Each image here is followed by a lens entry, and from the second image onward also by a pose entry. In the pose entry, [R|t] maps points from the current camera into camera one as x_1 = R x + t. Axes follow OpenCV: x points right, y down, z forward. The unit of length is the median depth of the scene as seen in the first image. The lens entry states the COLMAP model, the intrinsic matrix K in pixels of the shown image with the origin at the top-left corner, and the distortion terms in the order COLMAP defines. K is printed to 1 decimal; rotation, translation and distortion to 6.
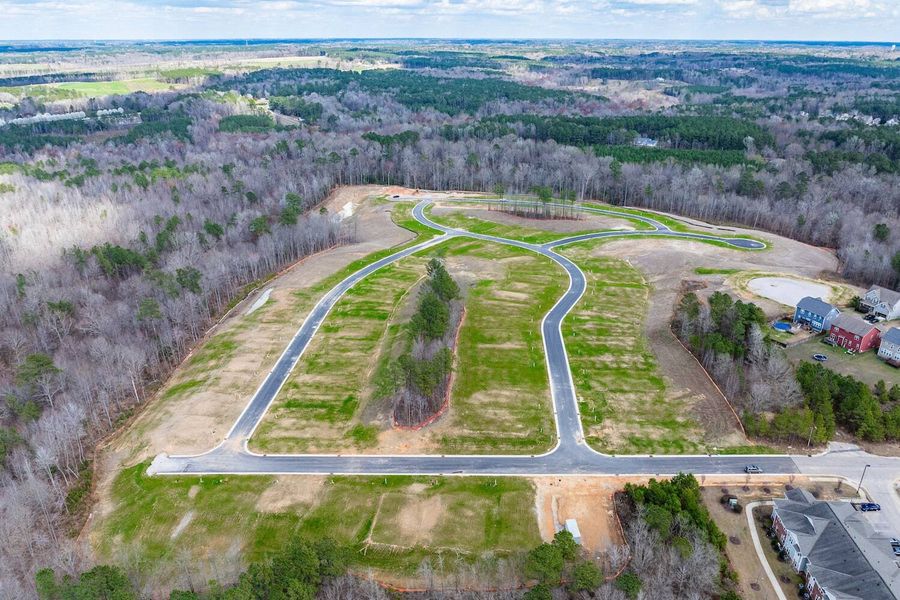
lens RADIAL K [[630.7, 0, 450.0], [0, 630.7, 300.0], [0, 0, 1]] dist [-0.028169, 0.010583]
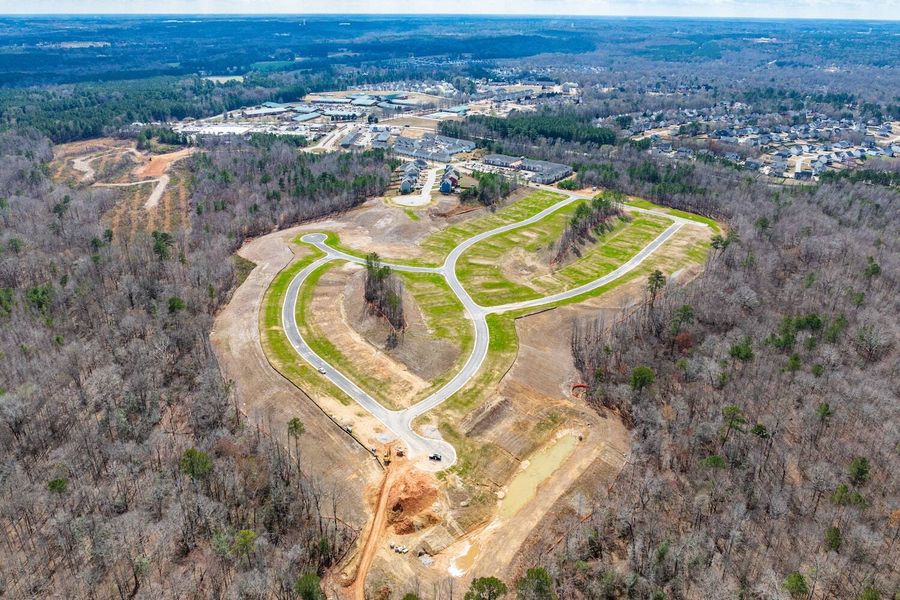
lens RADIAL K [[630.7, 0, 450.0], [0, 630.7, 300.0], [0, 0, 1]] dist [-0.028169, 0.010583]
pose [[-0.855080, -0.221455, 0.468824, -0.588439], [0.195676, 0.699508, 0.687313, -1.154641], [-0.480155, 0.679445, -0.554802, 2.254146]]
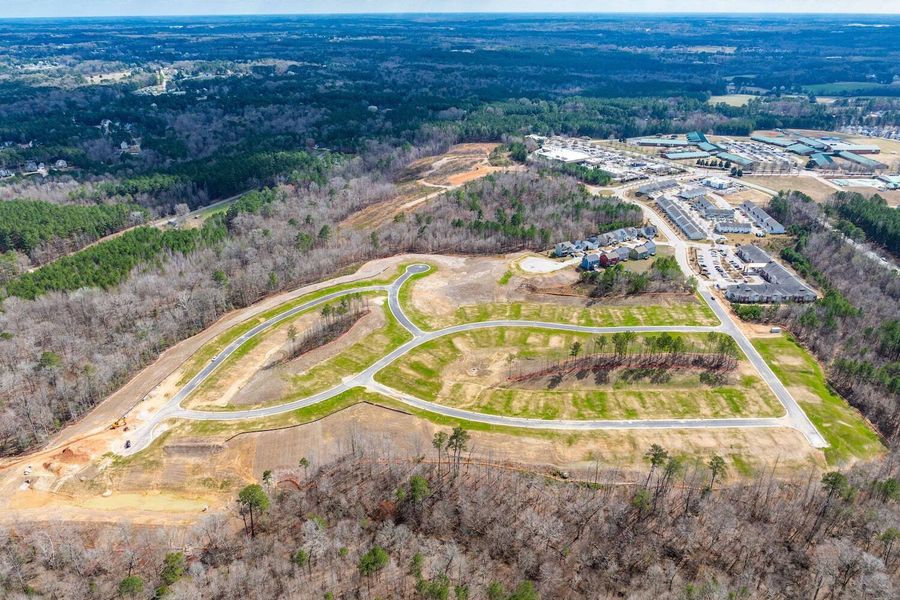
lens RADIAL K [[630.7, 0, 450.0], [0, 630.7, 300.0], [0, 0, 1]] dist [-0.028169, 0.010583]
pose [[-0.057666, -0.419593, 0.905879, -1.205593], [0.391831, 0.825066, 0.407105, -0.801293], [-0.918228, 0.378427, 0.116831, 1.041582]]
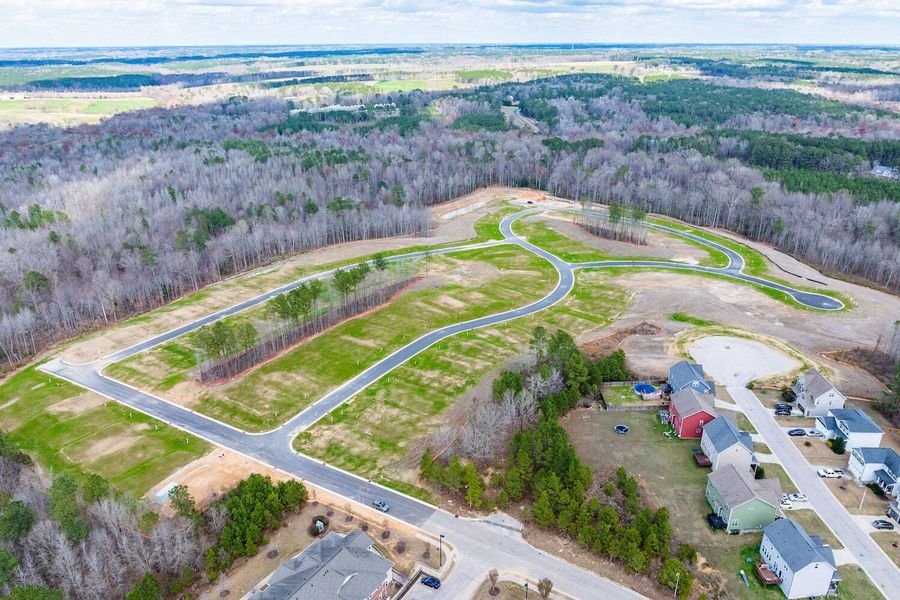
lens RADIAL K [[630.7, 0, 450.0], [0, 630.7, 300.0], [0, 0, 1]] dist [-0.028169, 0.010583]
pose [[0.877750, 0.177432, -0.445054, 0.549617], [-0.180252, 0.982948, 0.036377, -0.047957], [0.443920, 0.048292, 0.894764, 0.115485]]
